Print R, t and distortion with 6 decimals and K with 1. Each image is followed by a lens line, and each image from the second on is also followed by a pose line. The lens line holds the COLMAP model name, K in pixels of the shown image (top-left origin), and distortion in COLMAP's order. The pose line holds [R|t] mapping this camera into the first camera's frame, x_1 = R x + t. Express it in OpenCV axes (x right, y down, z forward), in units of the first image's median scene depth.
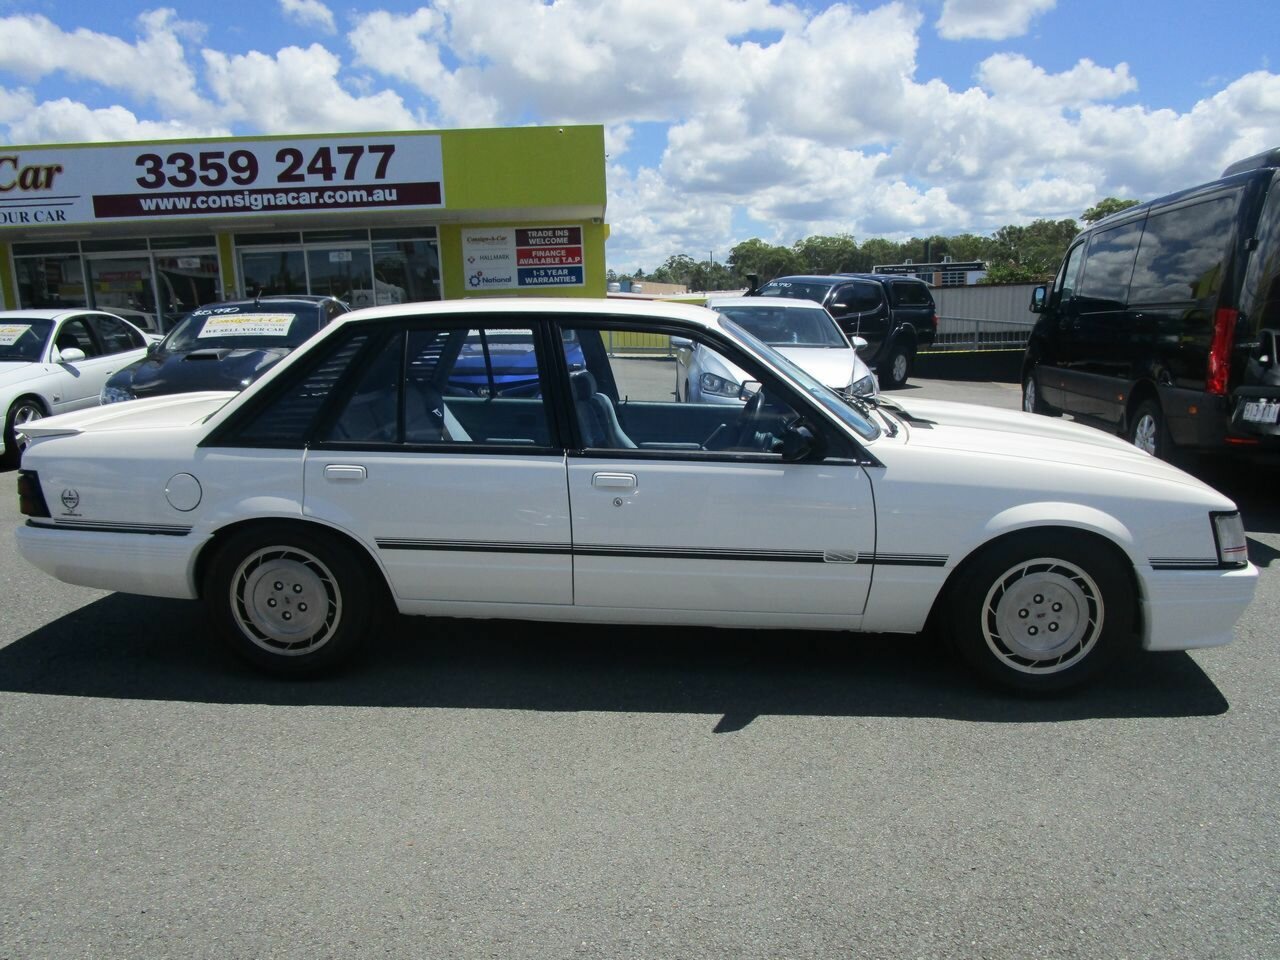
lens RADIAL K [[907.0, 0, 647.5], [0, 907.0, 483.3], [0, 0, 1]] dist [-0.016135, 0.009877]
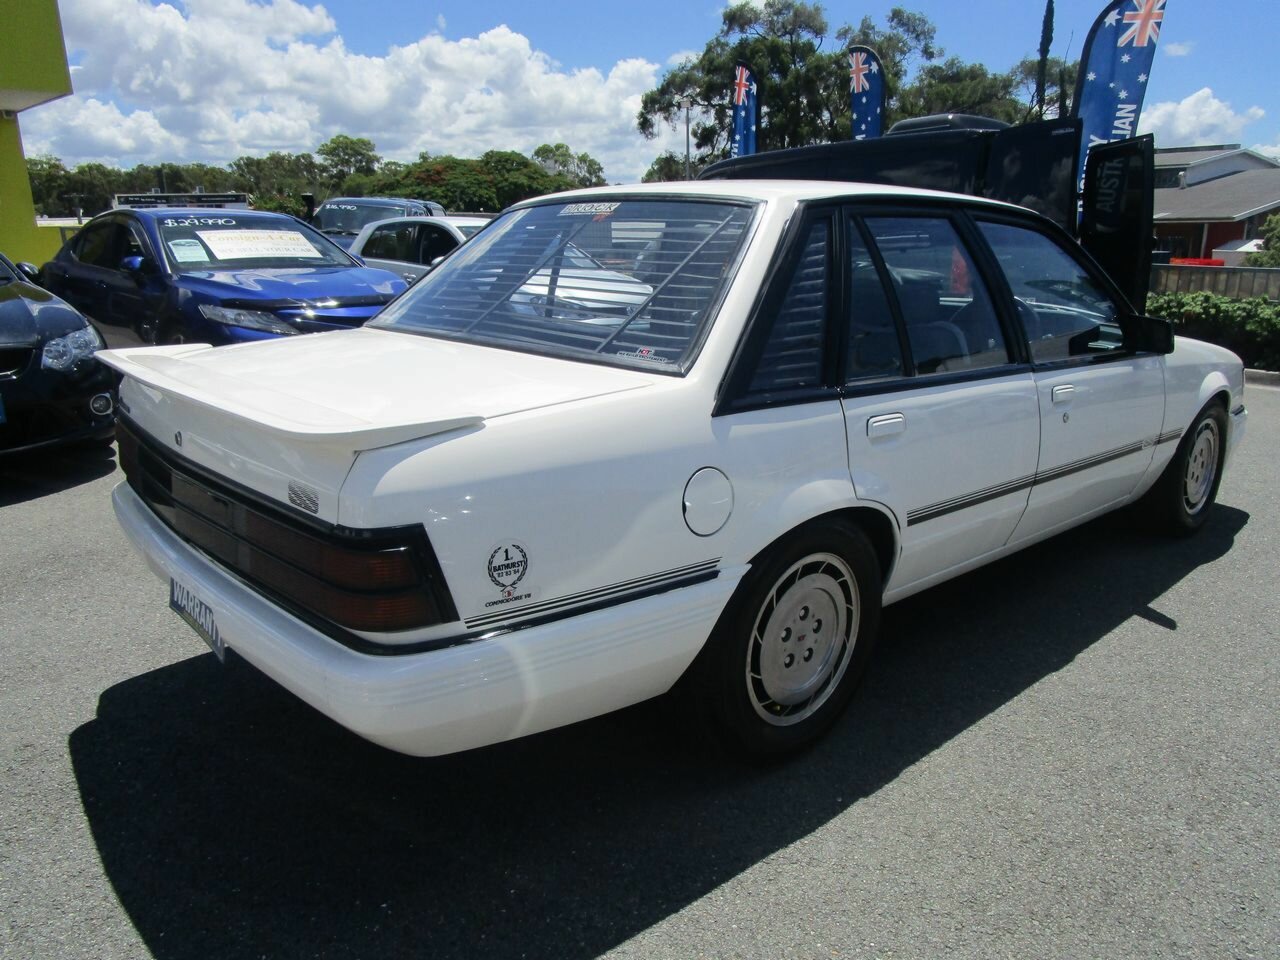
lens RADIAL K [[916.1, 0, 640.0], [0, 916.1, 477.5], [0, 0, 1]] dist [-0.036372, 0.020012]
pose [[0.716833, -0.171377, 0.675855, -0.888669], [0.129998, 0.985176, 0.111931, -0.070307], [-0.685018, 0.007624, 0.728486, 0.604108]]
